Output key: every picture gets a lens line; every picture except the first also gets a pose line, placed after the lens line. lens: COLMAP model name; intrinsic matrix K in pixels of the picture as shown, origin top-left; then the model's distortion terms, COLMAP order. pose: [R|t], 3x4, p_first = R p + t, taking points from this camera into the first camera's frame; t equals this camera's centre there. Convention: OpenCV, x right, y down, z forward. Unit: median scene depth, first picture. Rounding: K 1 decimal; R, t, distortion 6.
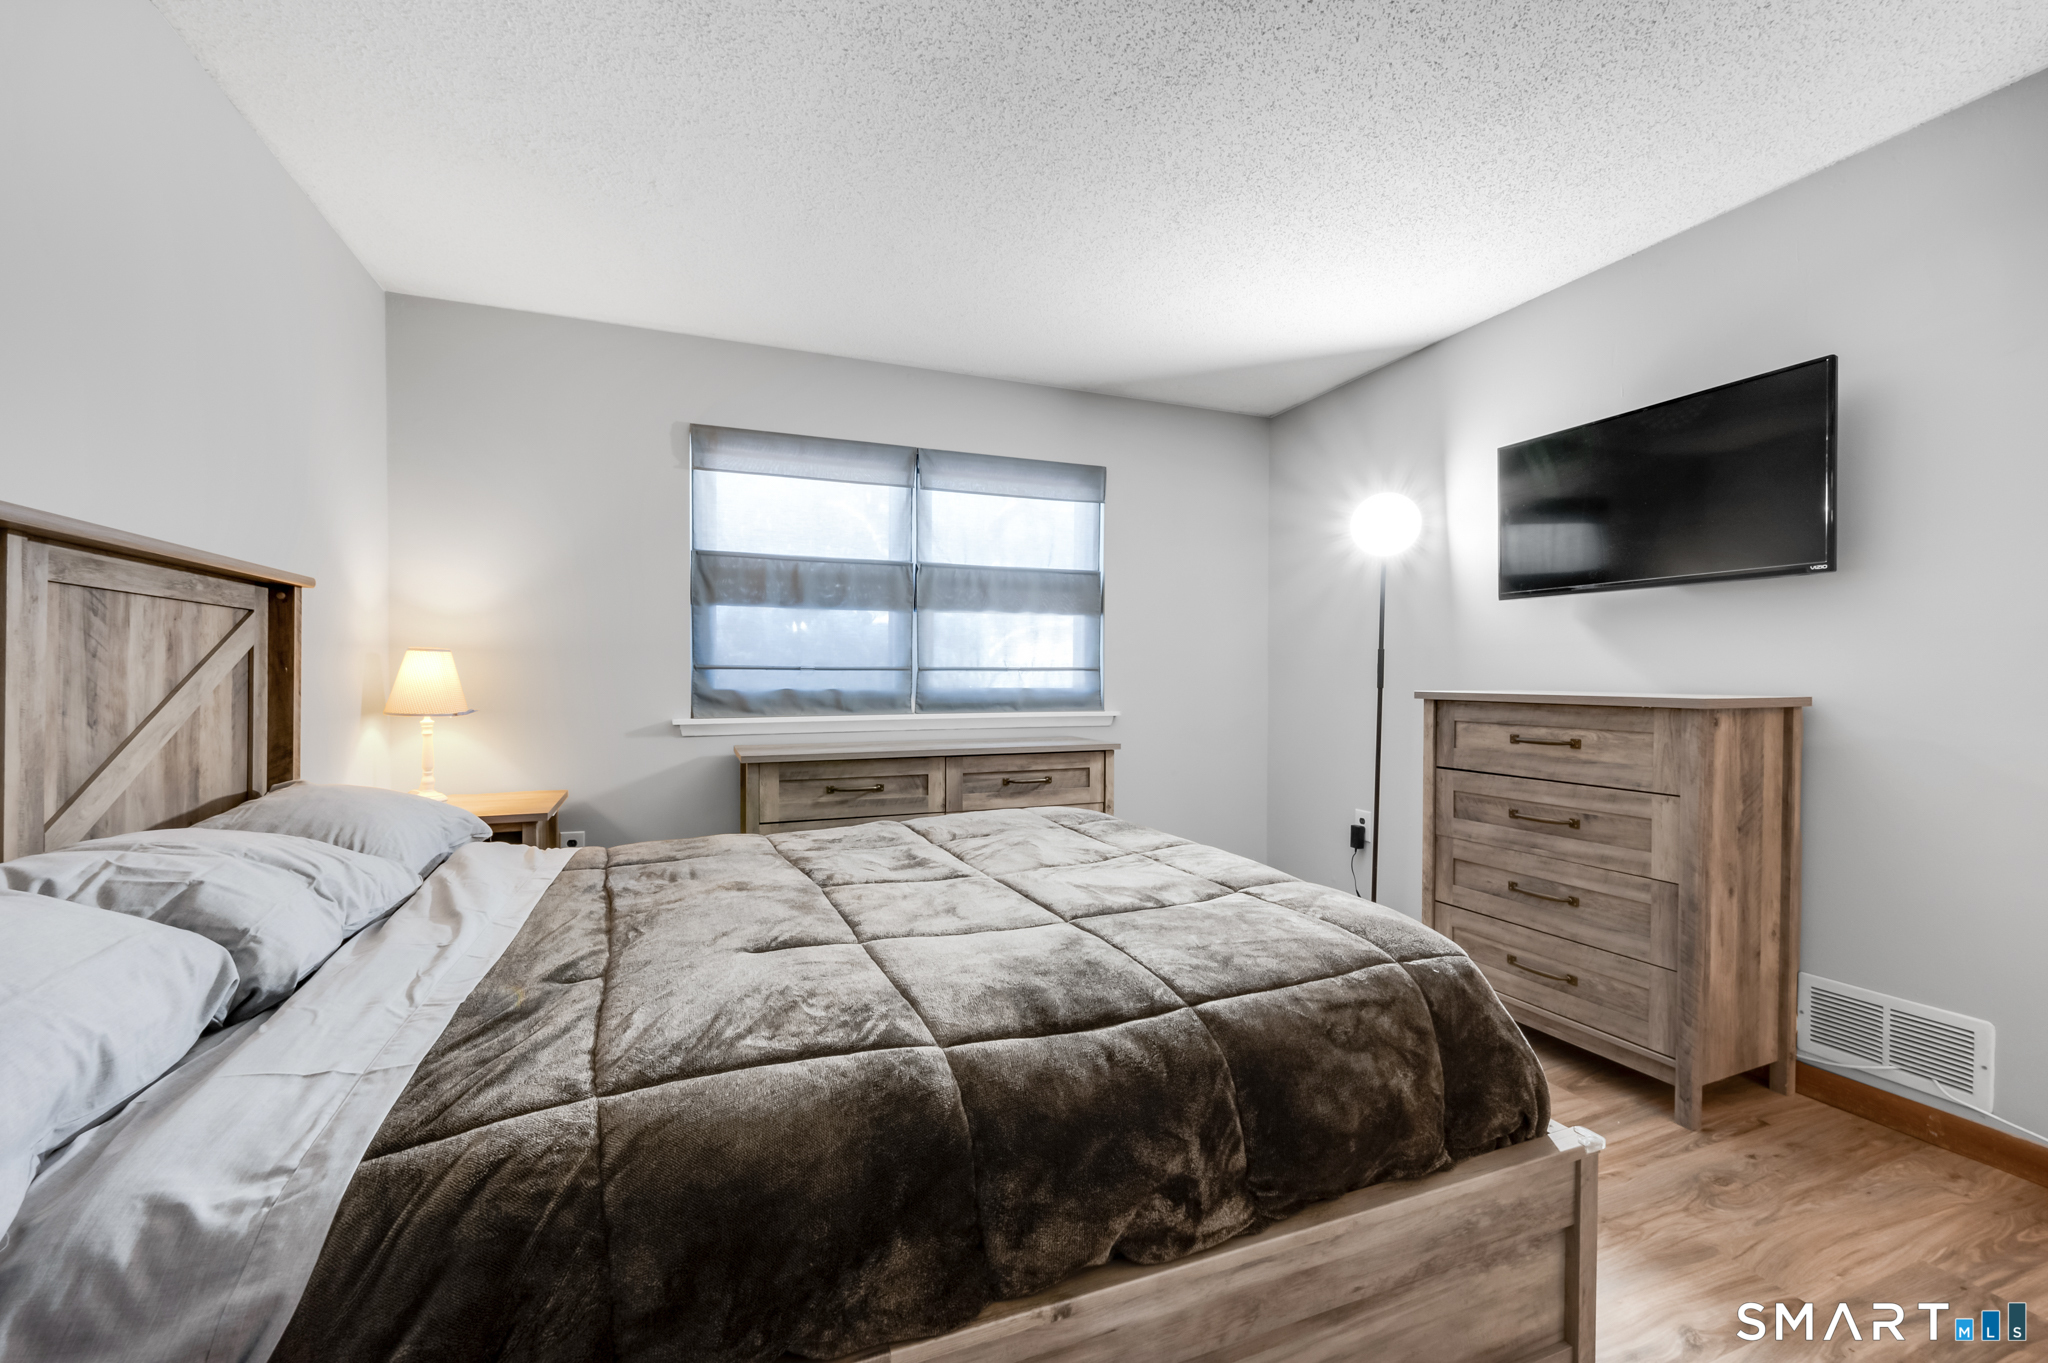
lens RADIAL K [[836.9, 0, 1045.5], [0, 836.9, 683.3], [0, 0, 1]] dist [-0.000603, -0.000575]
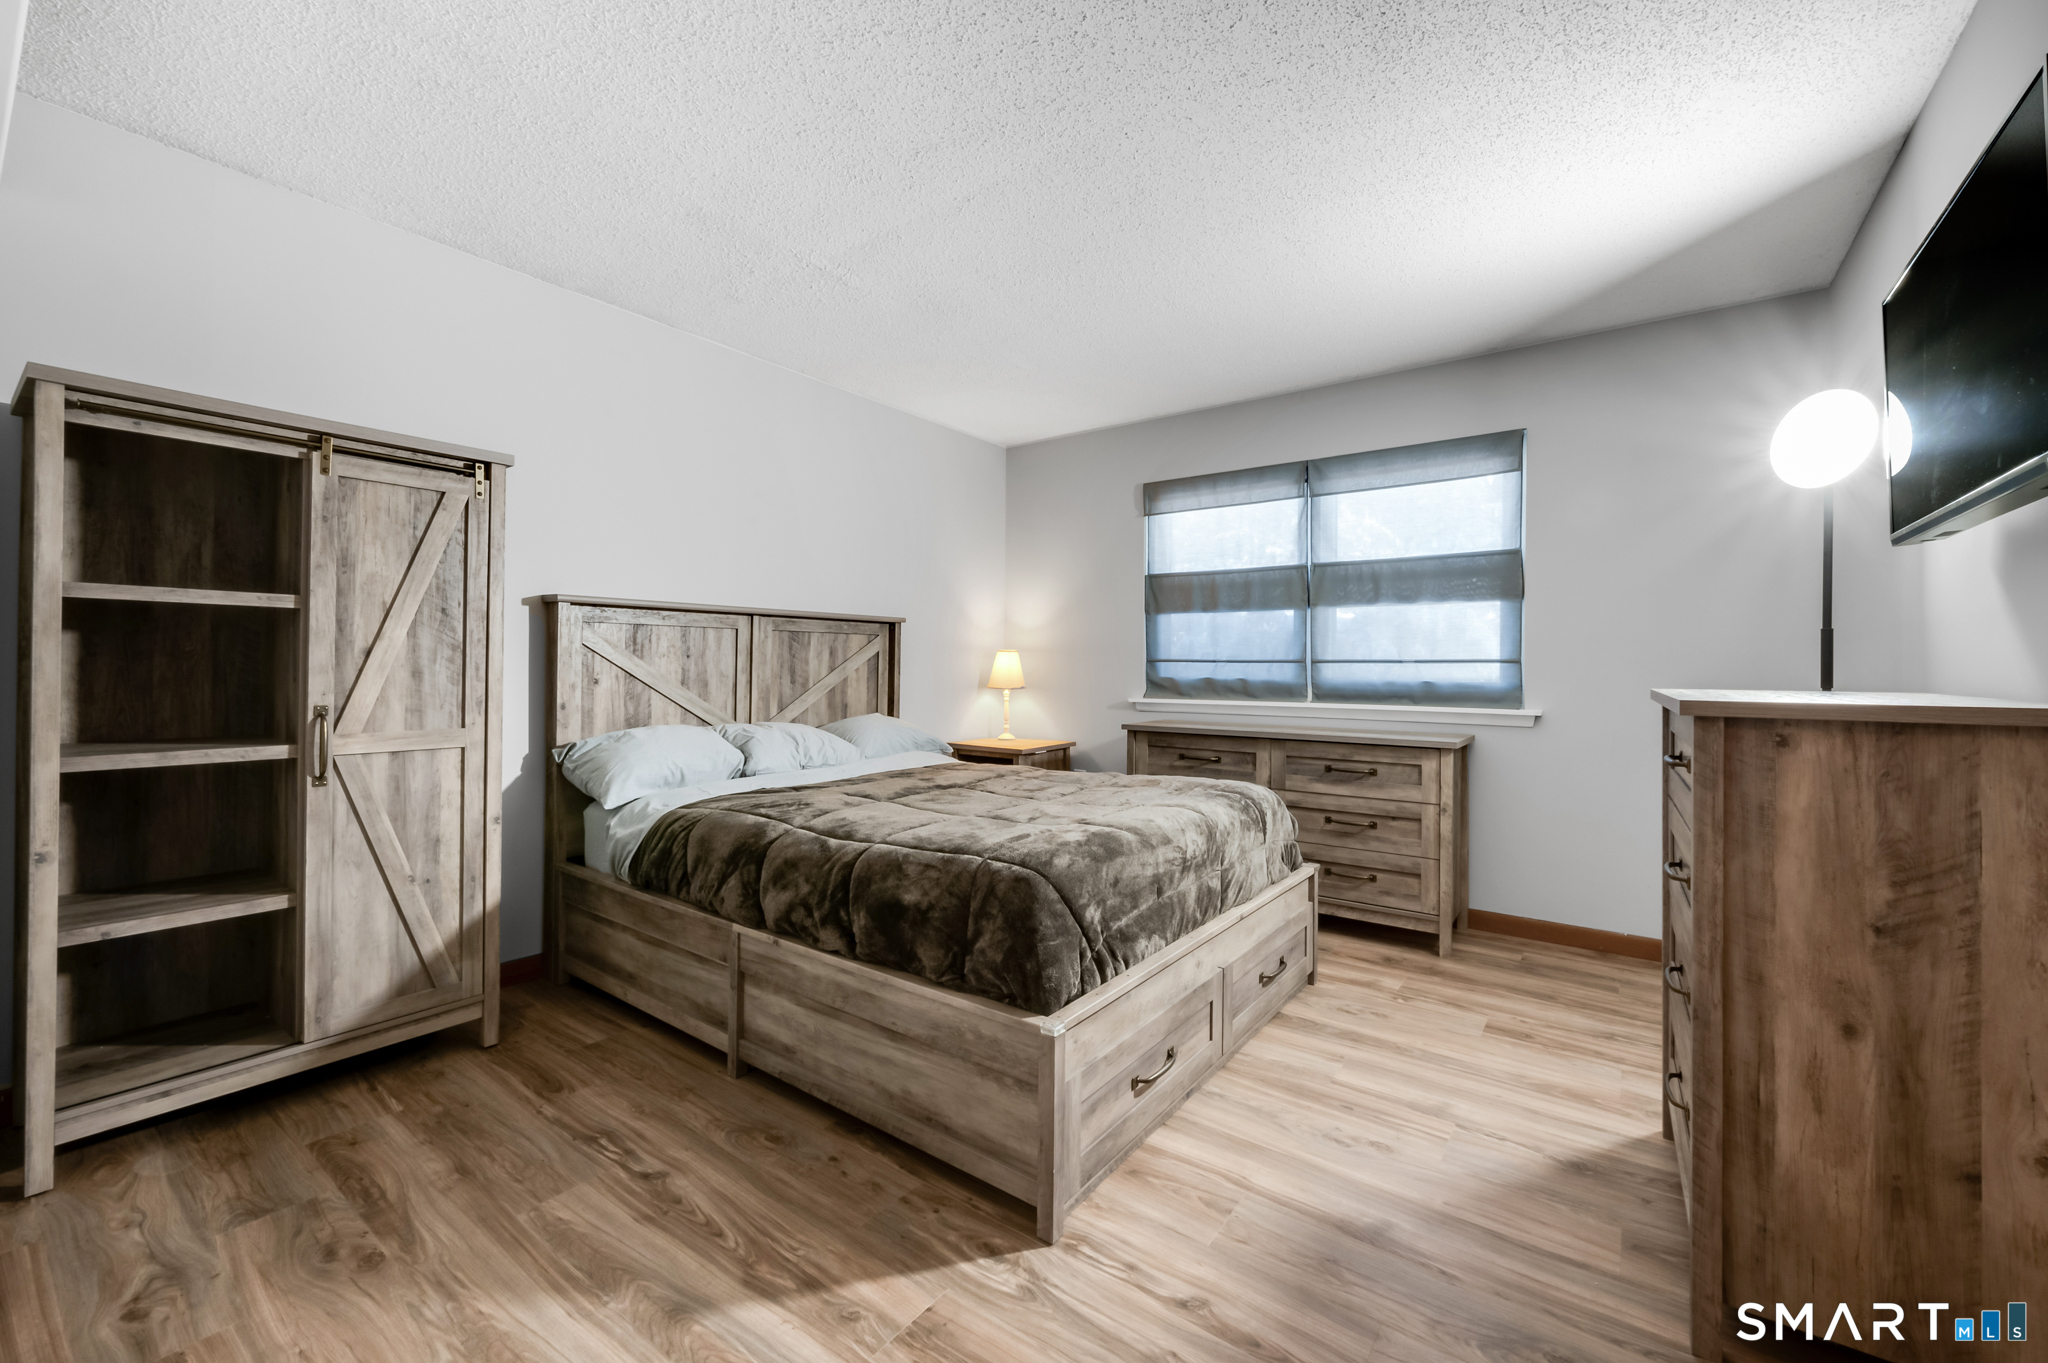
lens RADIAL K [[836.9, 0, 983.1], [0, 836.9, 657.4], [0, 0, 1]] dist [-0.000603, -0.000575]
pose [[0.485542, -0.007202, -0.874184, 0.725092], [-0.014397, 0.999765, -0.016233, 0.001752], [0.874095, 0.020468, 0.485324, 0.117621]]
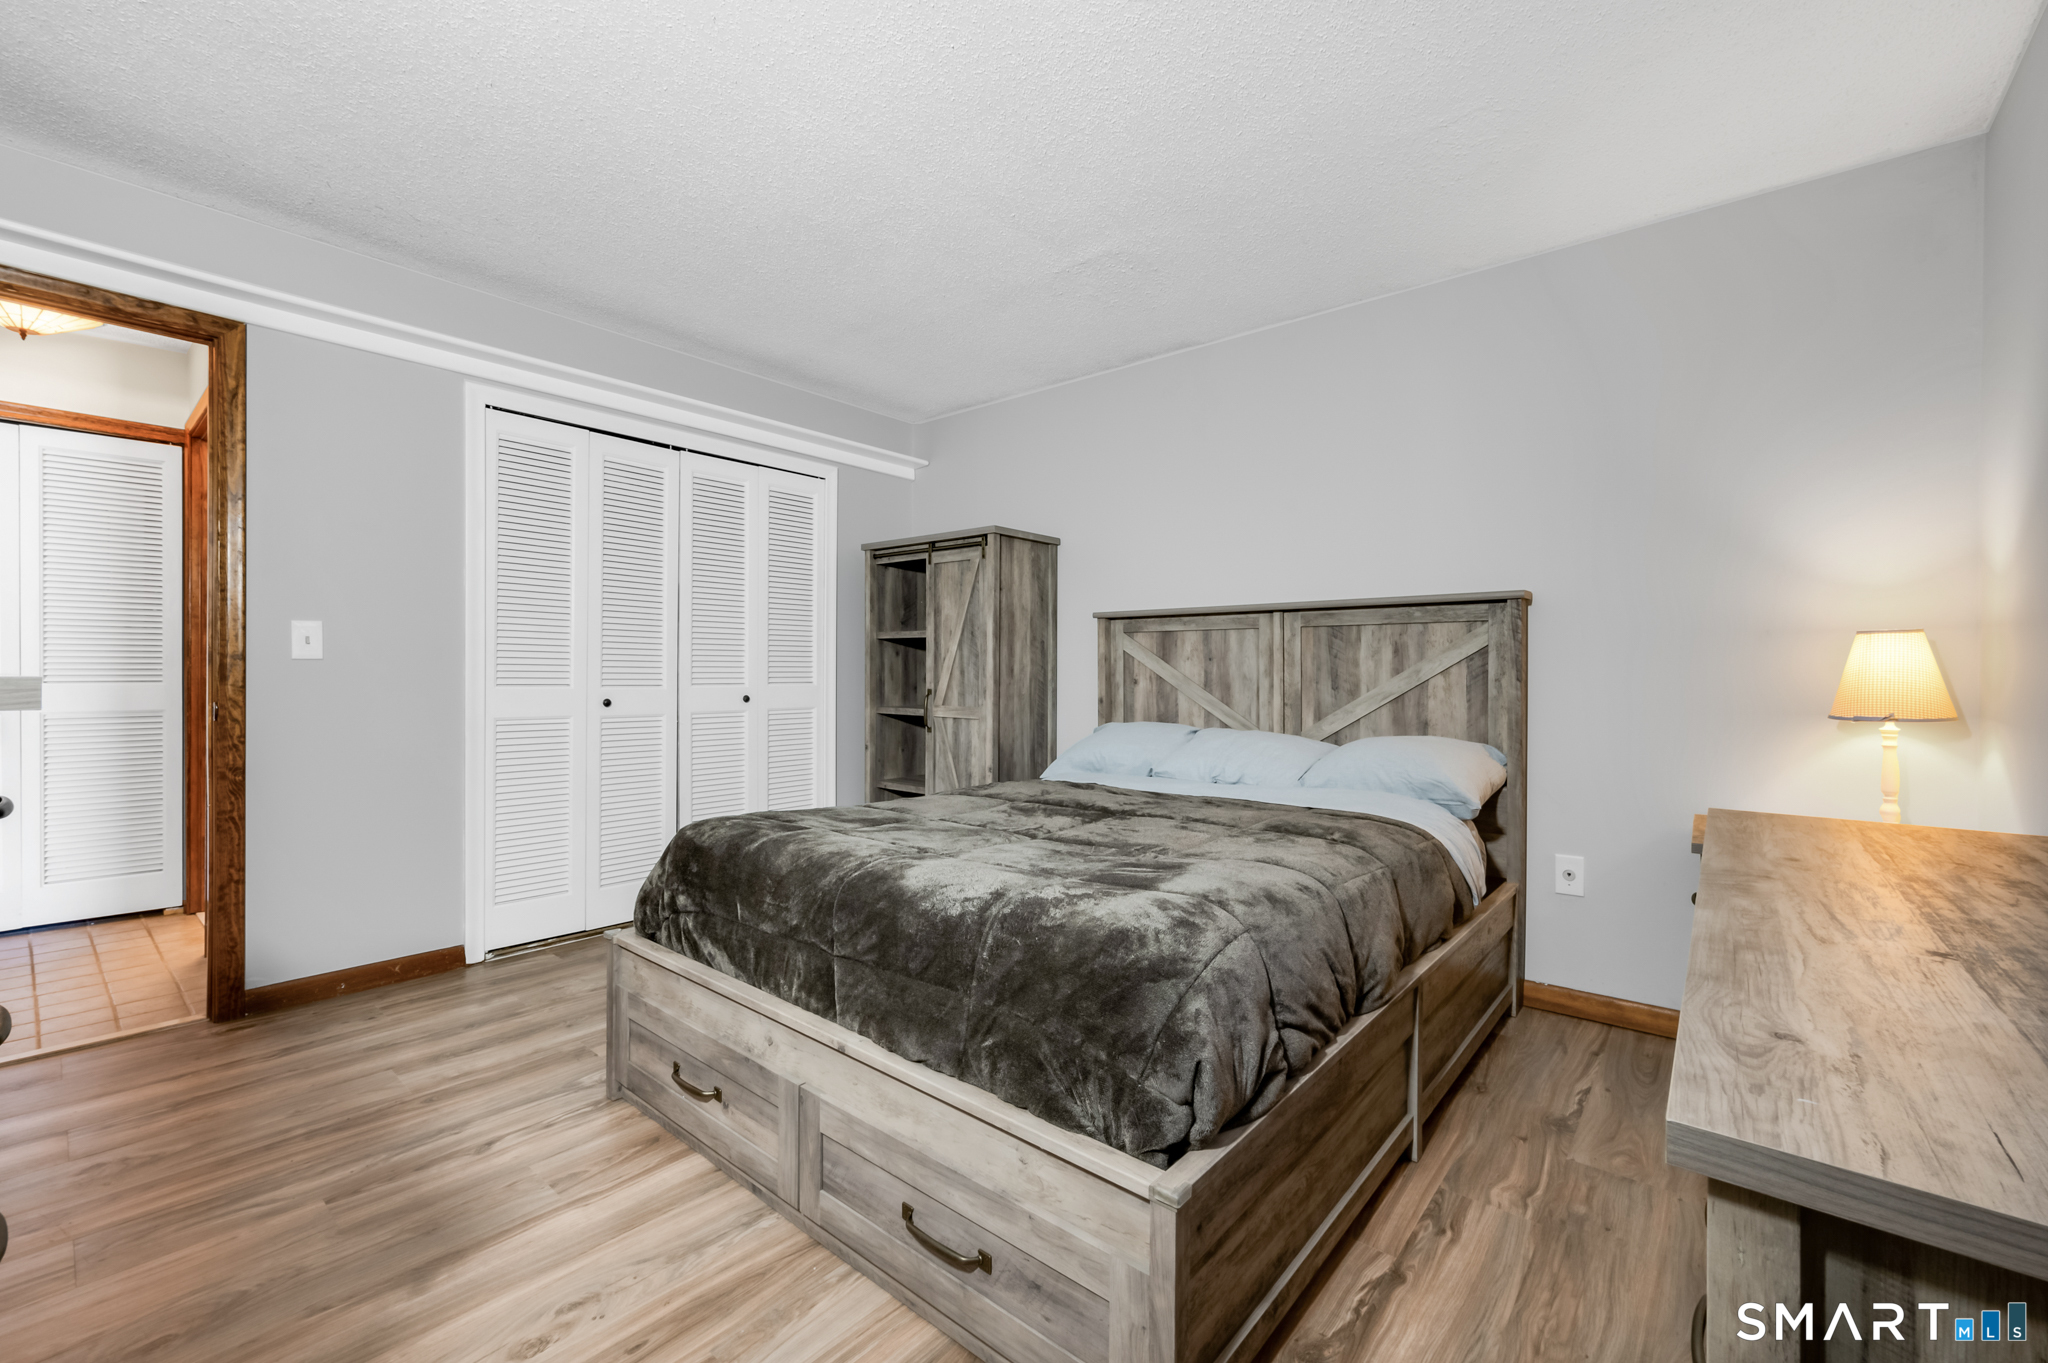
lens RADIAL K [[836.9, 0, 1065.5], [0, 836.9, 675.8], [0, 0, 1]] dist [-0.000603, -0.000575]
pose [[-0.884663, -0.008923, -0.466145, 0.240801], [-0.015006, 0.999844, 0.009339, 0.002978], [0.465989, 0.015257, -0.884659, 1.279069]]
